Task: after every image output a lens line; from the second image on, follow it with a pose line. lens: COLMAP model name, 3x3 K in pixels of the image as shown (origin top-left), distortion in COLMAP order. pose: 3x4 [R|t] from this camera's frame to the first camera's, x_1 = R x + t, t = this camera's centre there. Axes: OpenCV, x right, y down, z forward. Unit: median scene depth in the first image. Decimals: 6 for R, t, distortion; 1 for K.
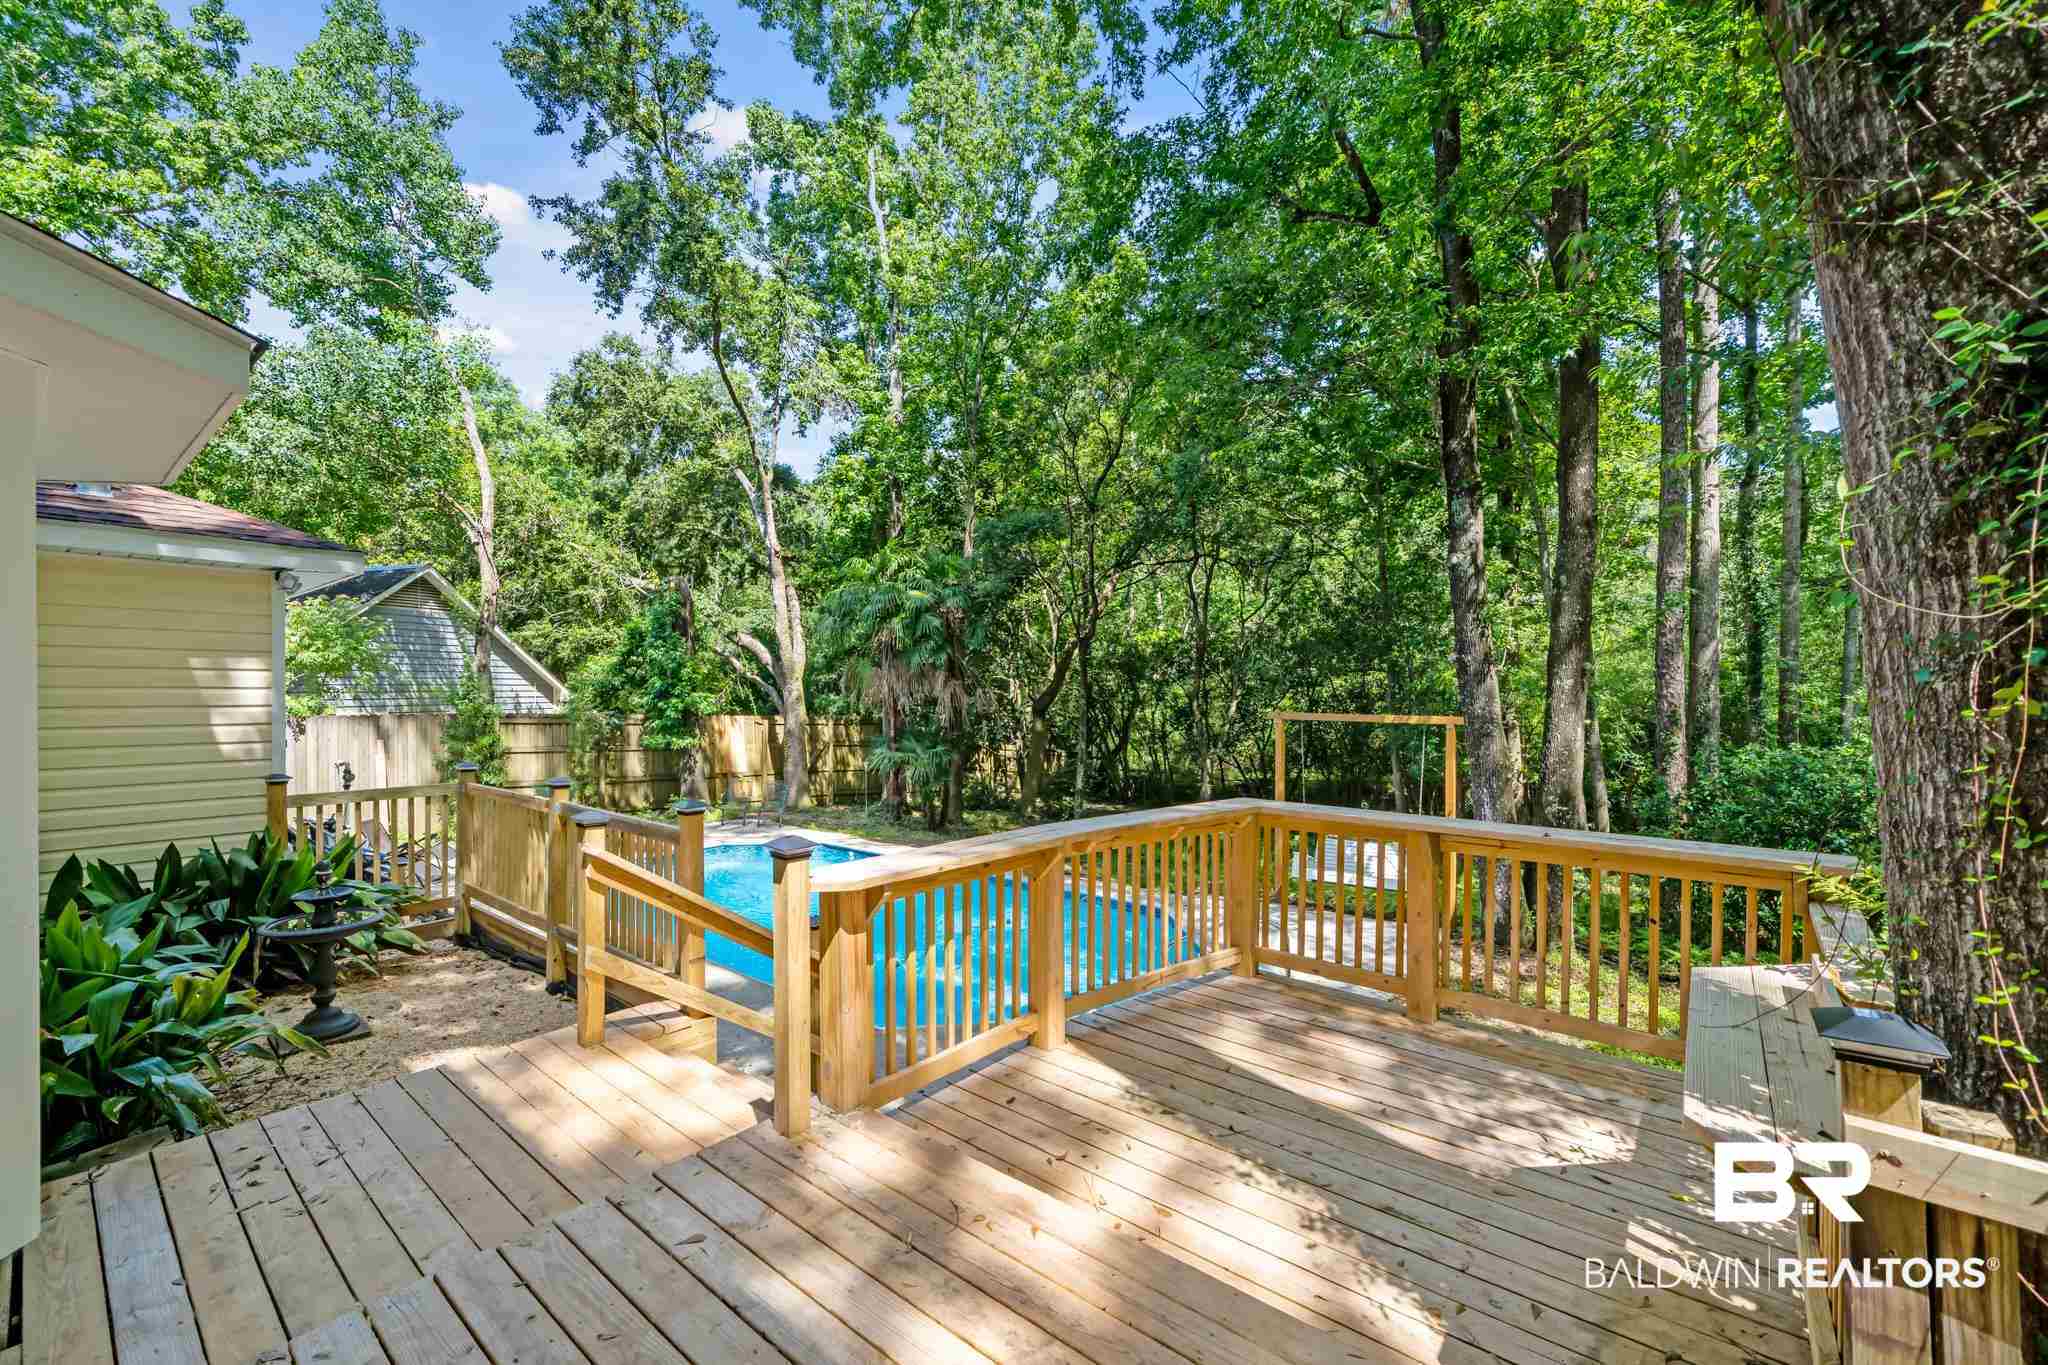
lens RADIAL K [[834.6, 0, 1034.2], [0, 834.6, 697.4], [0, 0, 1]] dist [-0.001759, 0.000359]
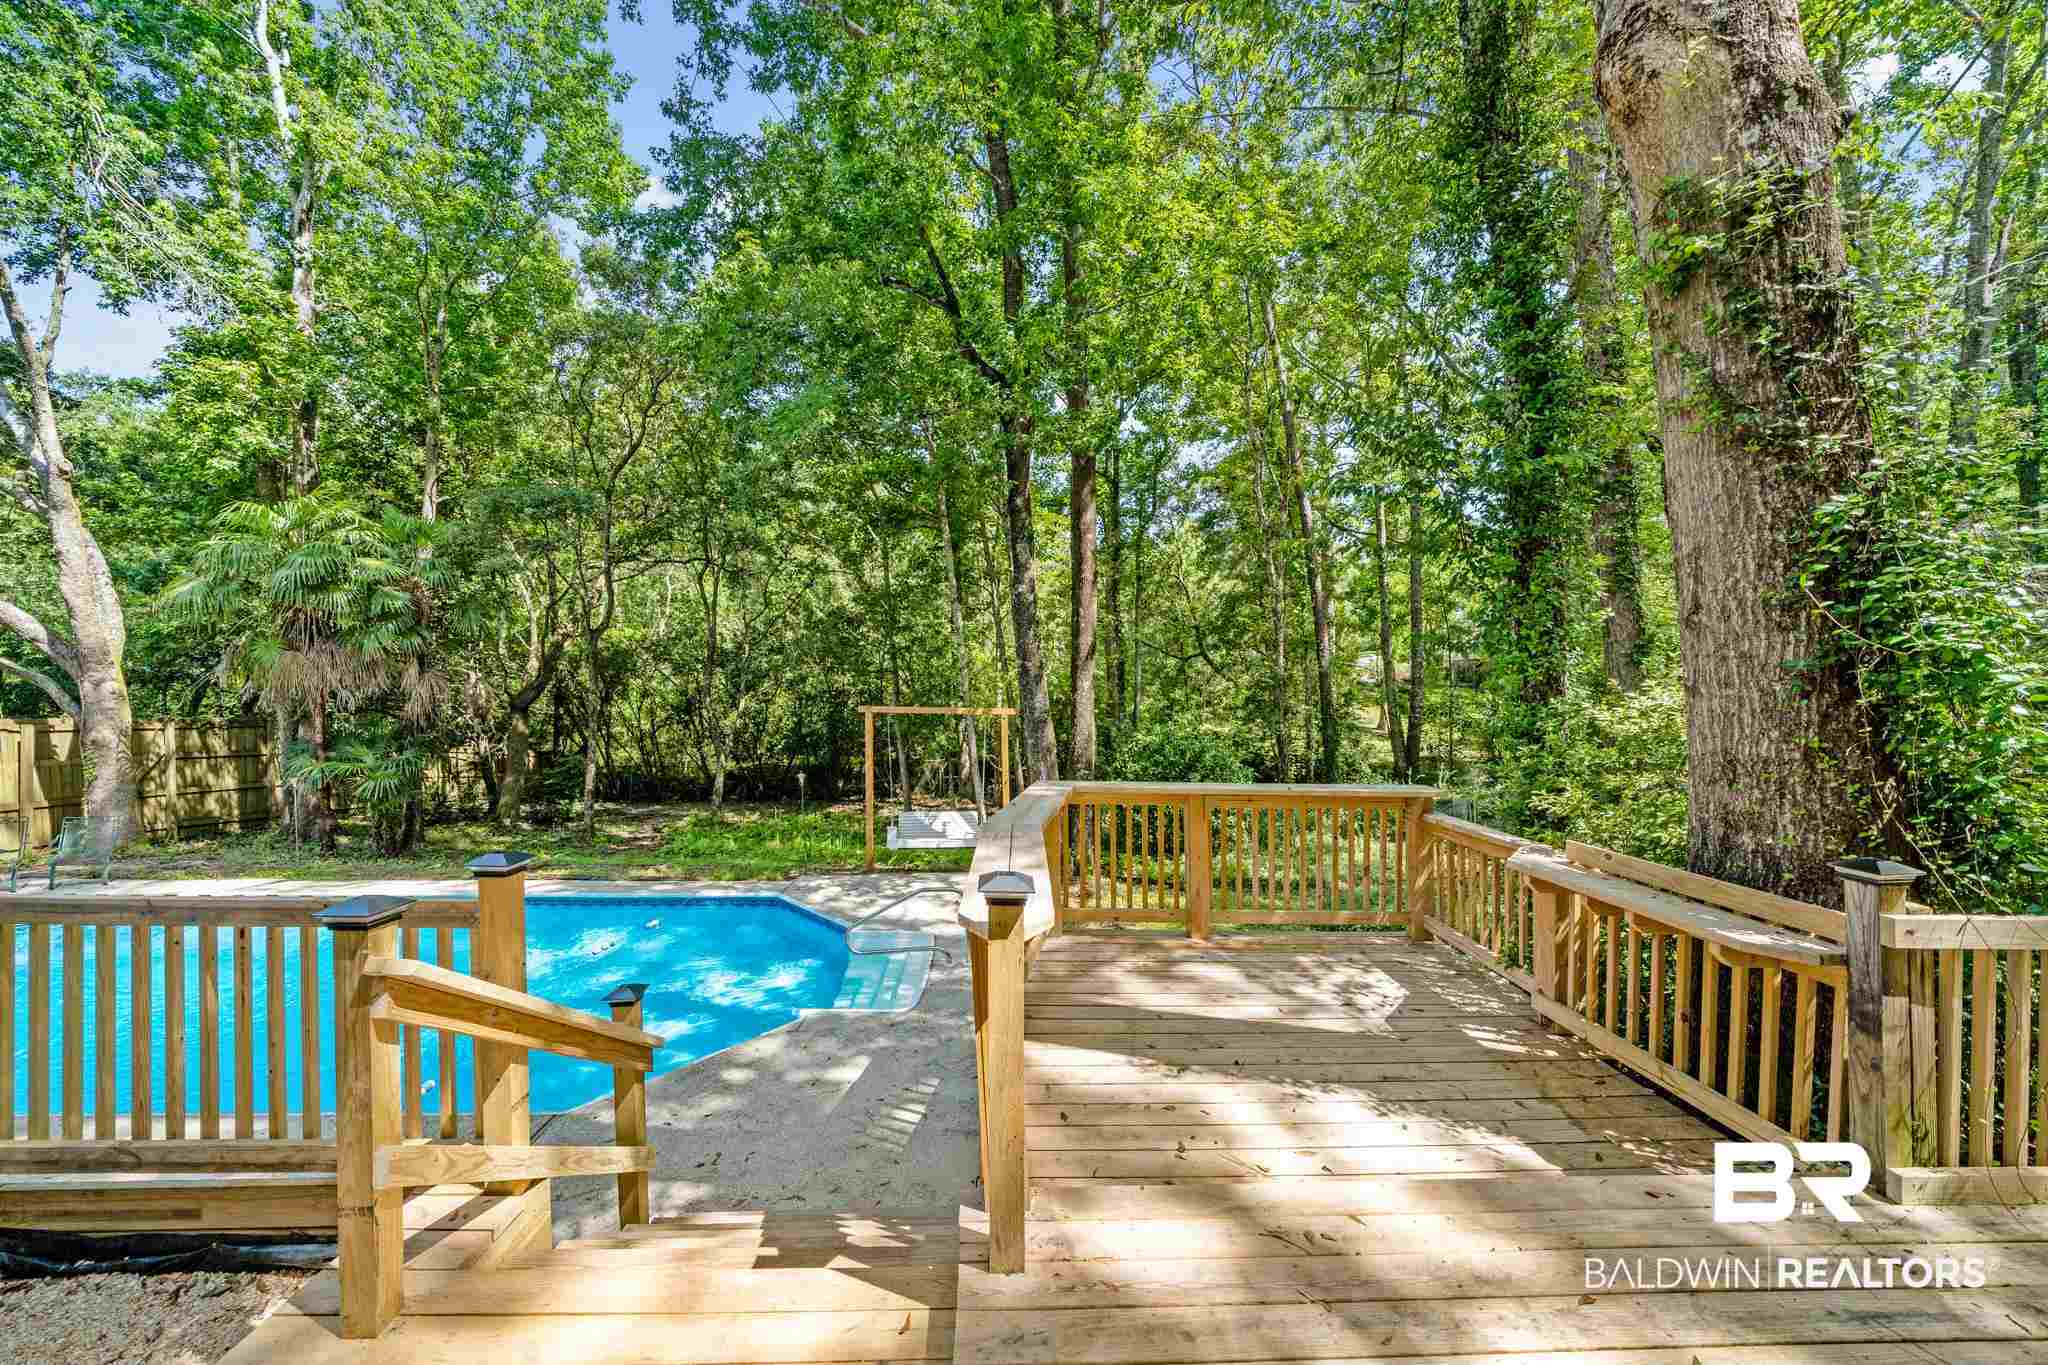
lens RADIAL K [[703.9, 0, 1024.6], [0, 703.9, 695.1], [0, 0, 1]] dist [-0.006738, -0.000262]
pose [[0.746733, 0.002911, 0.665118, -0.119765], [-0.003616, 0.999993, -0.000317, 0.000952], [-0.665114, -0.002168, 0.746738, 0.087988]]
